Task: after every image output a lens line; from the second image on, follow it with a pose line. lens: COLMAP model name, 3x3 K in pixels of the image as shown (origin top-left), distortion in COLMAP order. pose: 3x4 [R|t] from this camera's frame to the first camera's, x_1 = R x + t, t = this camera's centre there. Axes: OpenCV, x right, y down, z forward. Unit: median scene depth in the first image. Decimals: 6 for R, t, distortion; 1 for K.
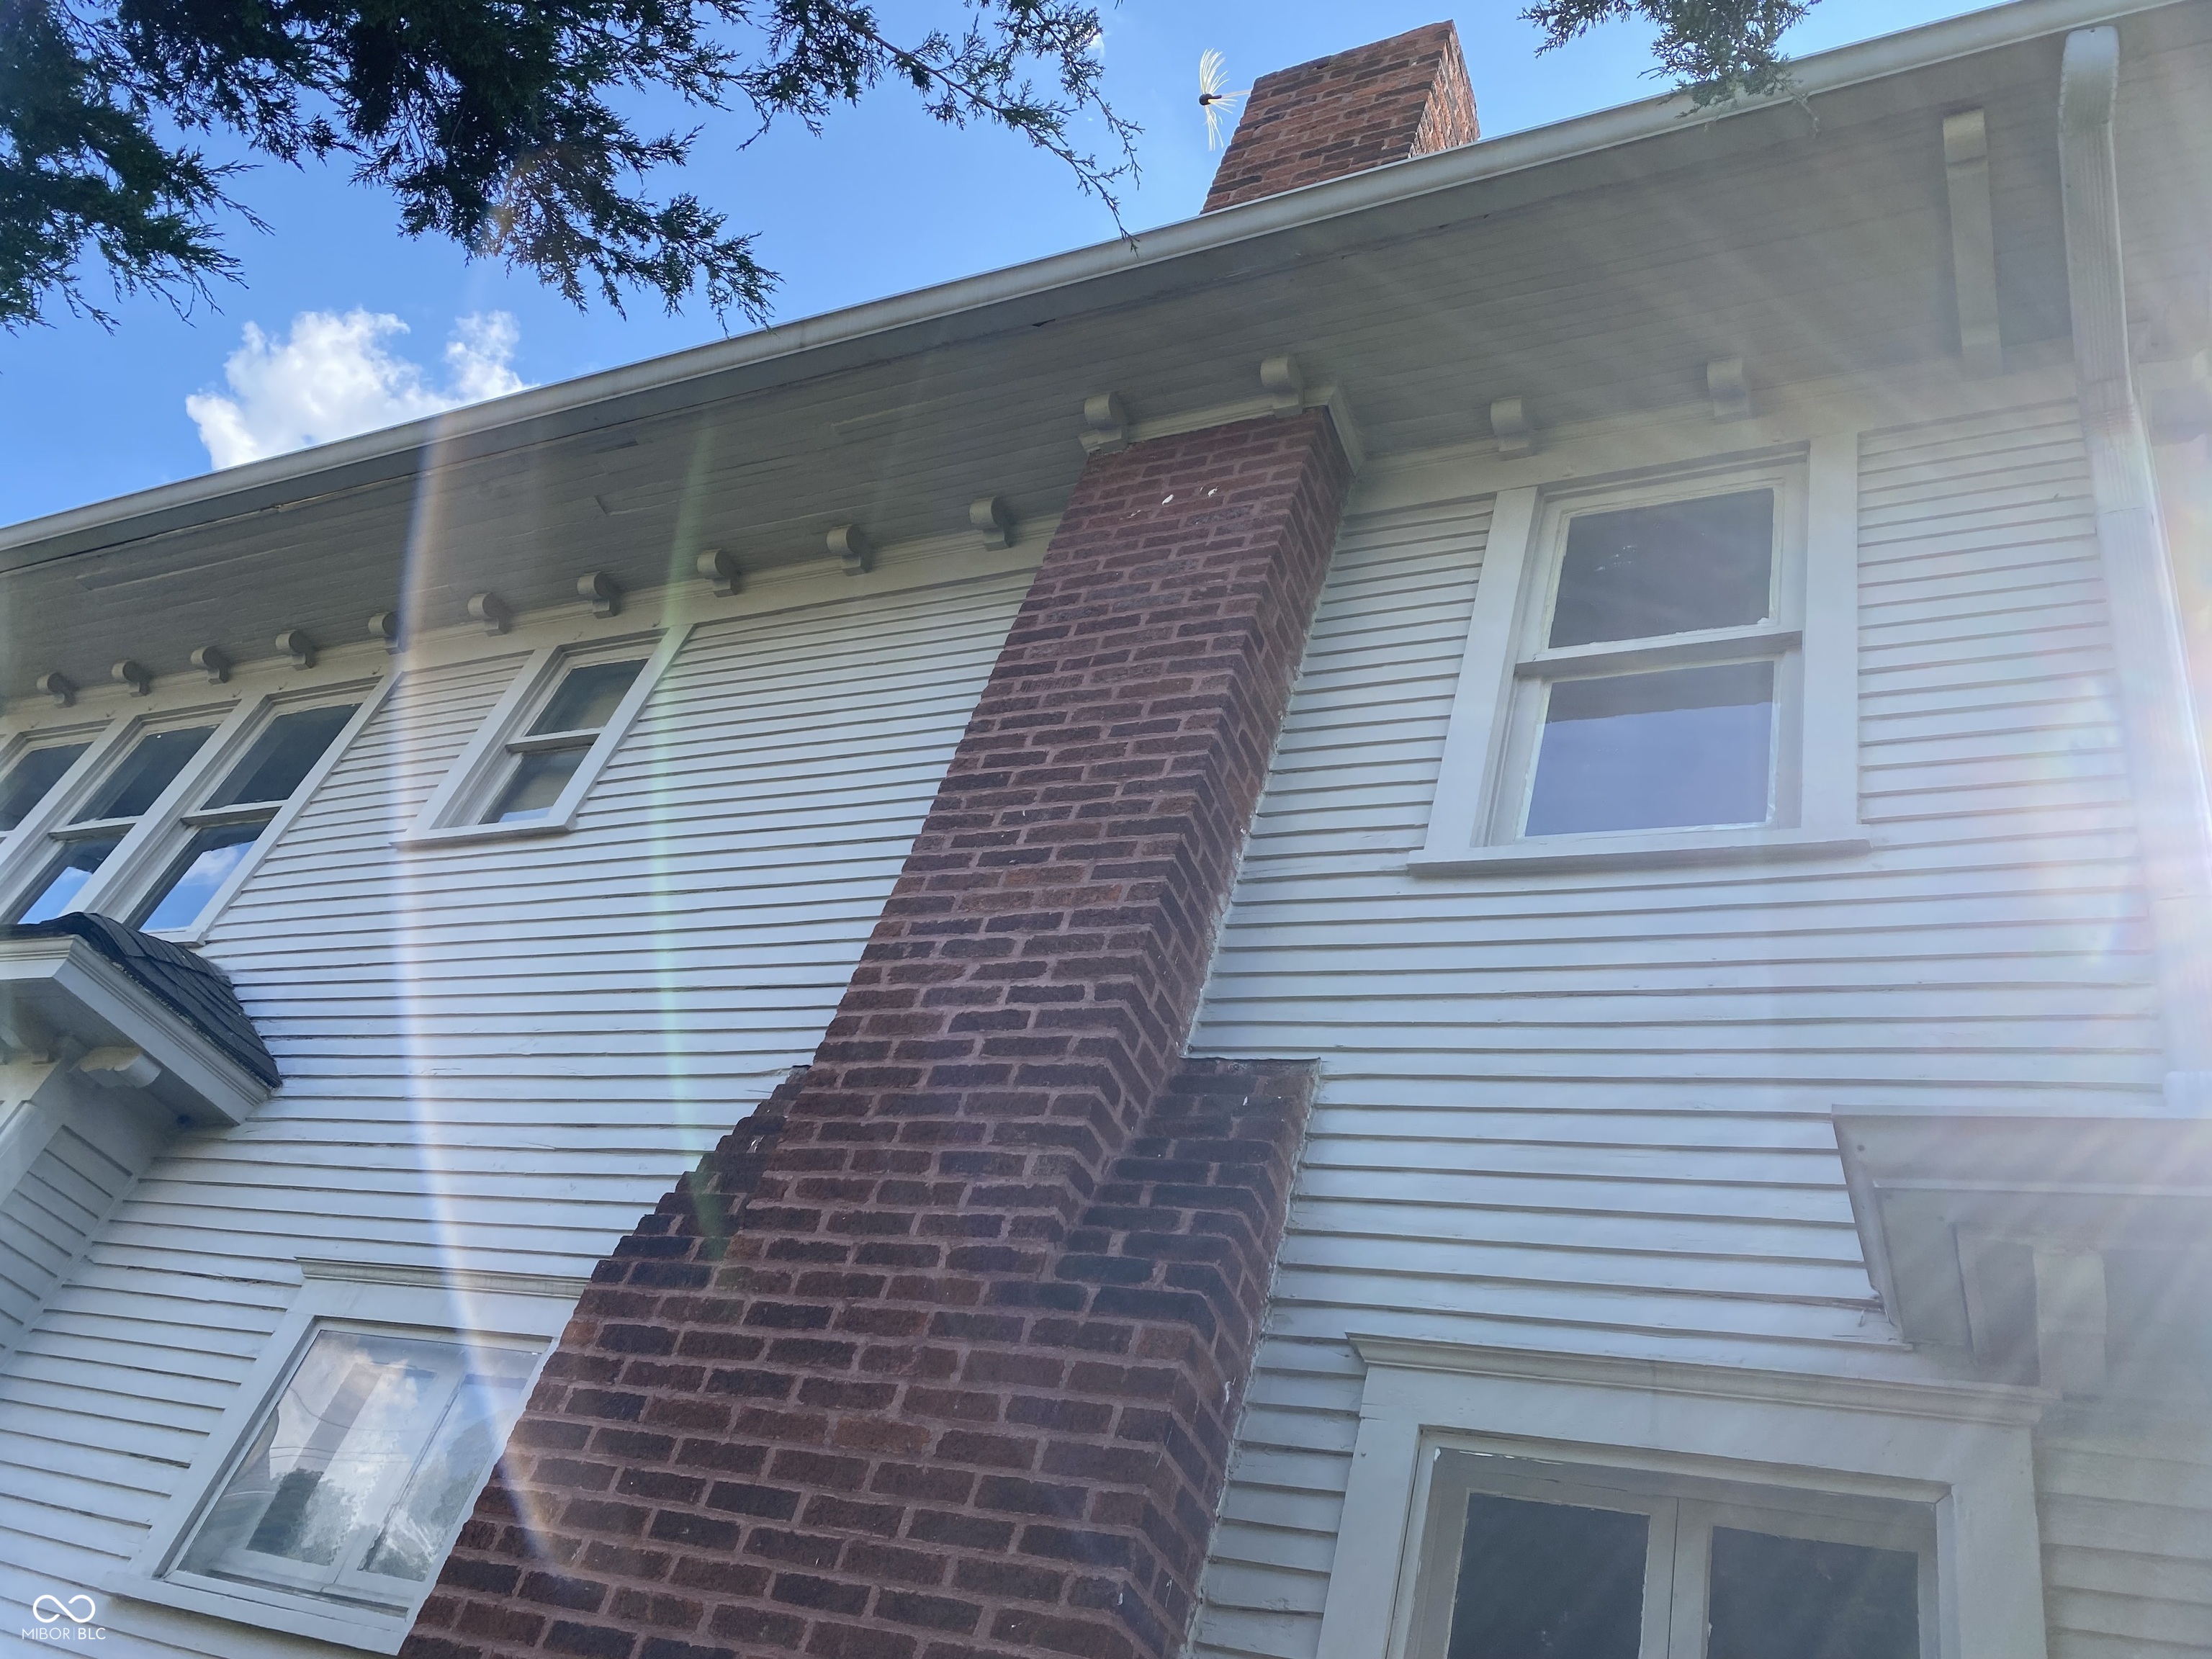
lens RADIAL K [[1666.5, 0, 1107.4], [0, 1666.5, 829.7], [0, 0, 1]] dist [0.058729, -0.040828]
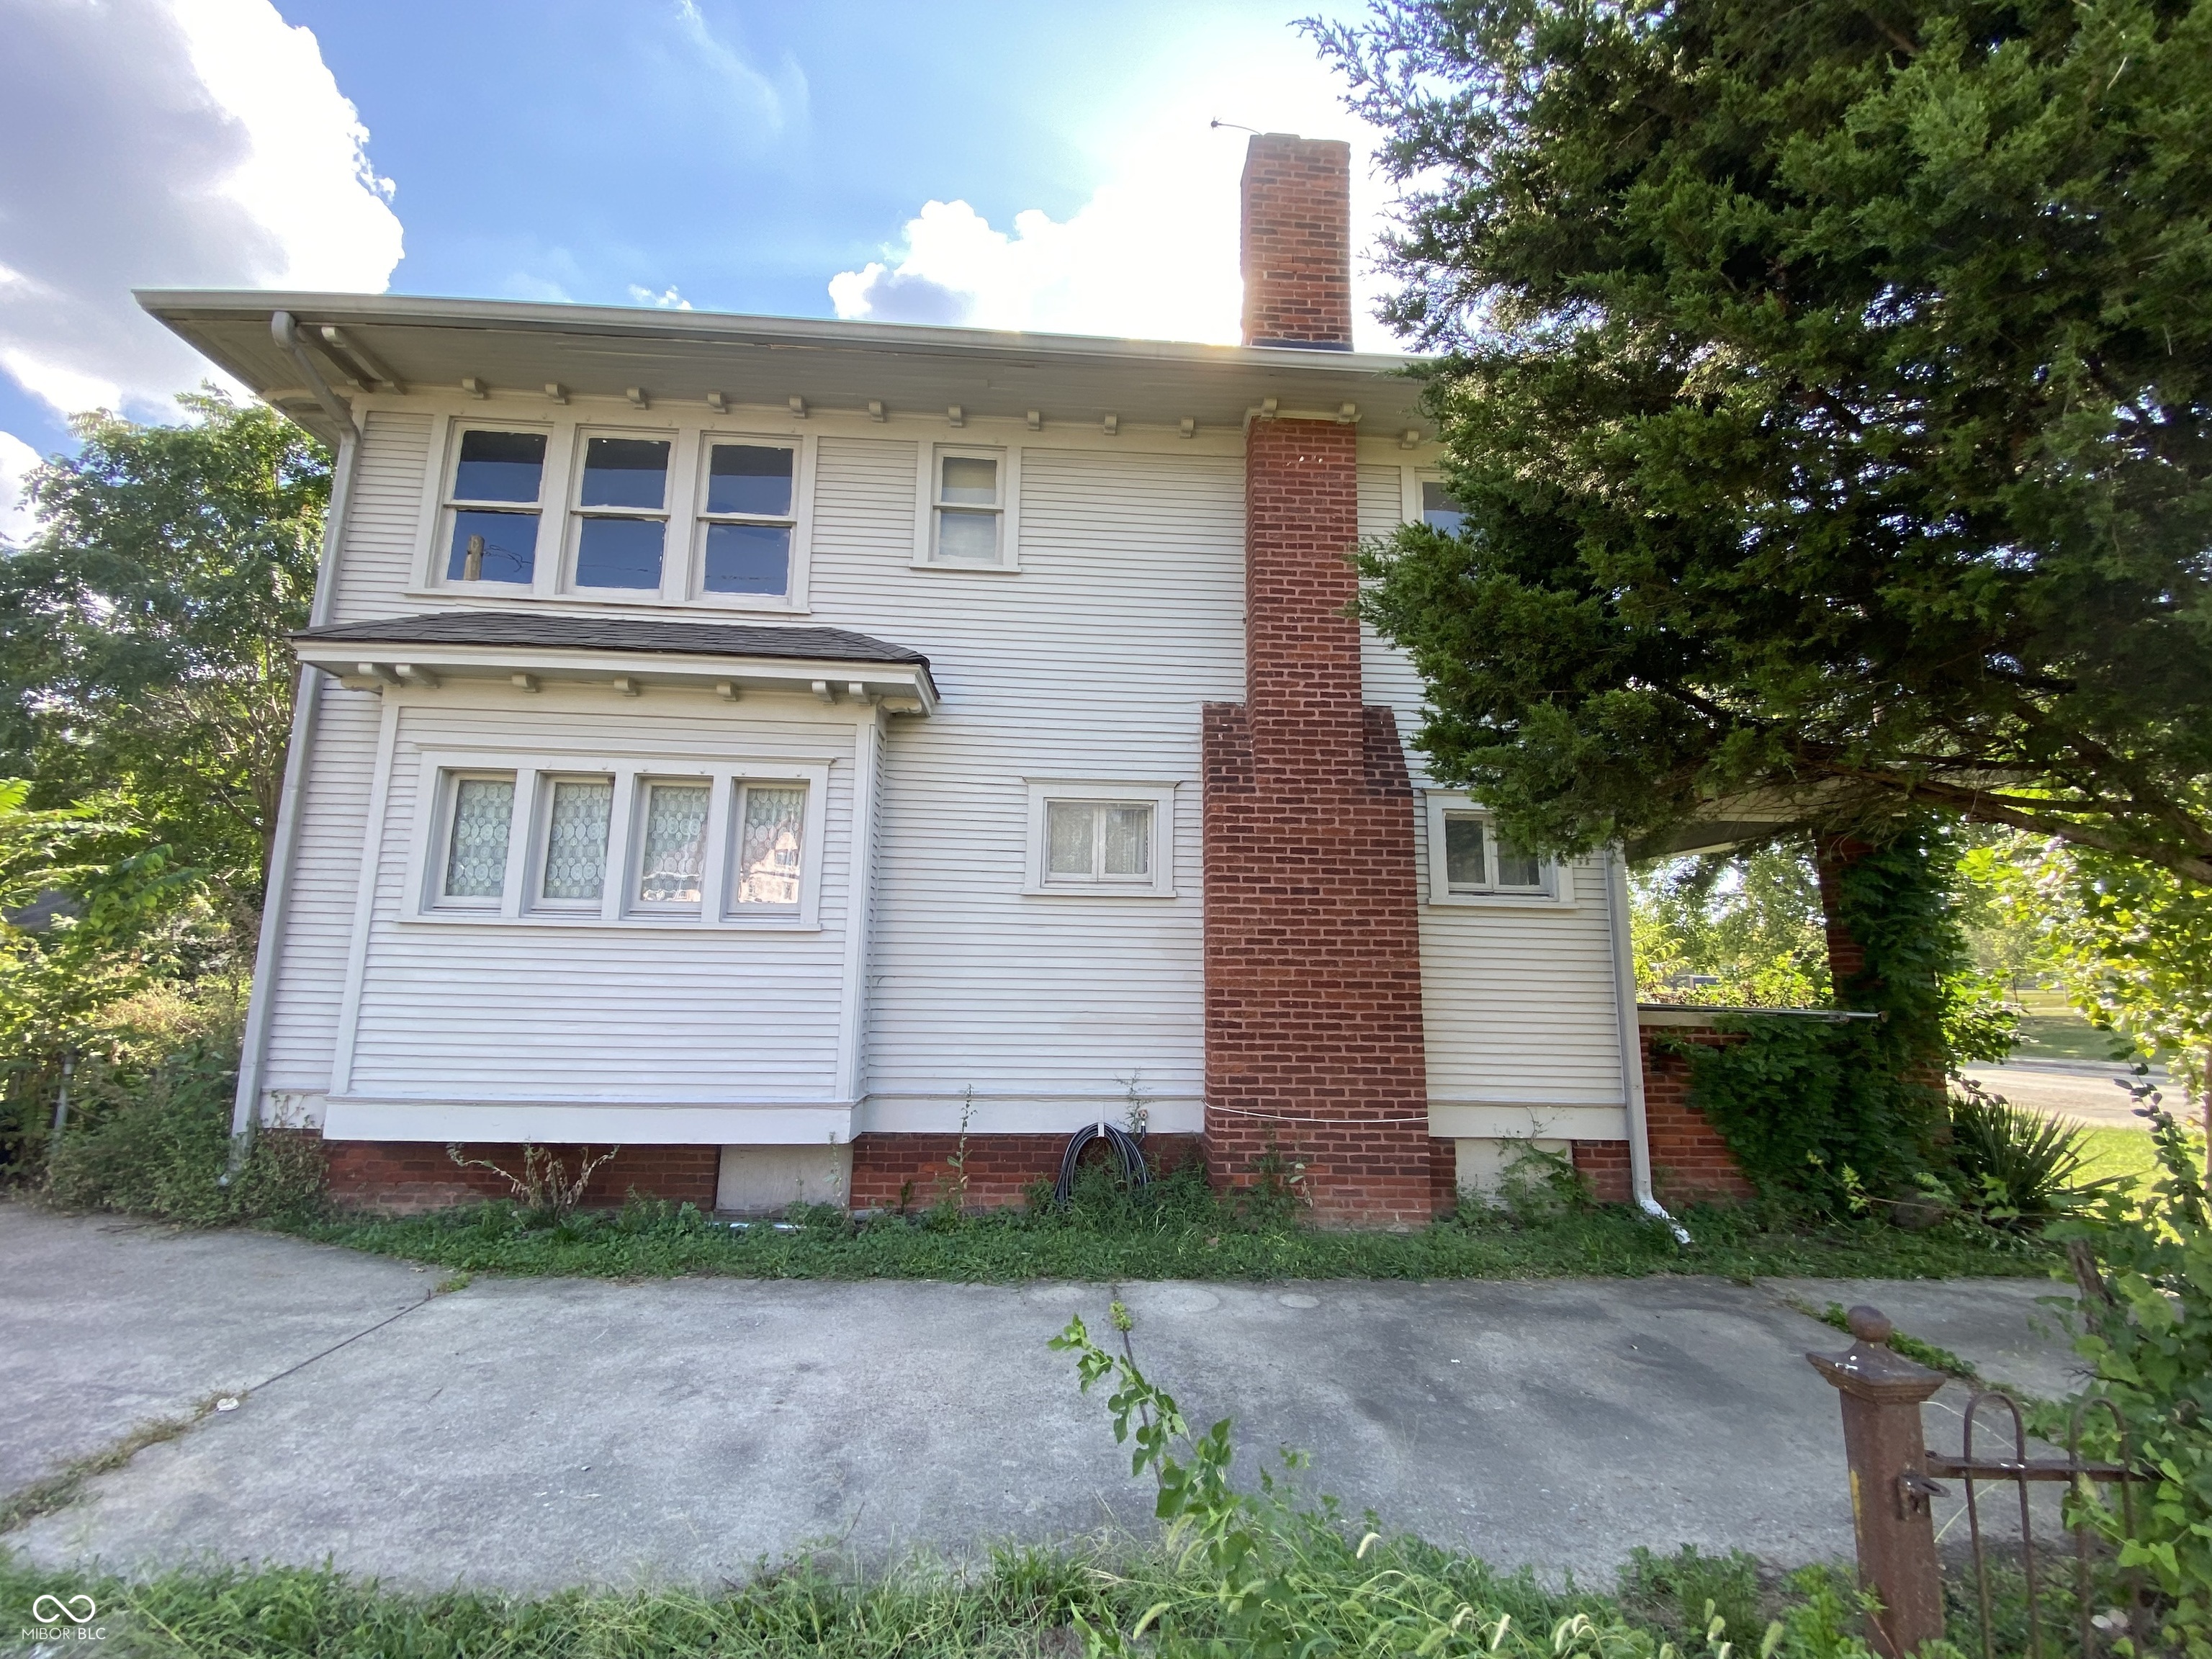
lens RADIAL K [[892.4, 0, 1116.3], [0, 892.4, 806.4], [0, 0, 1]] dist [-0.000344, -0.000054]
pose [[0.860828, -0.162473, 0.482263, -1.401256], [-0.120863, 0.855277, 0.503878, -0.595892], [-0.494335, -0.492040, 0.716609, -0.168301]]
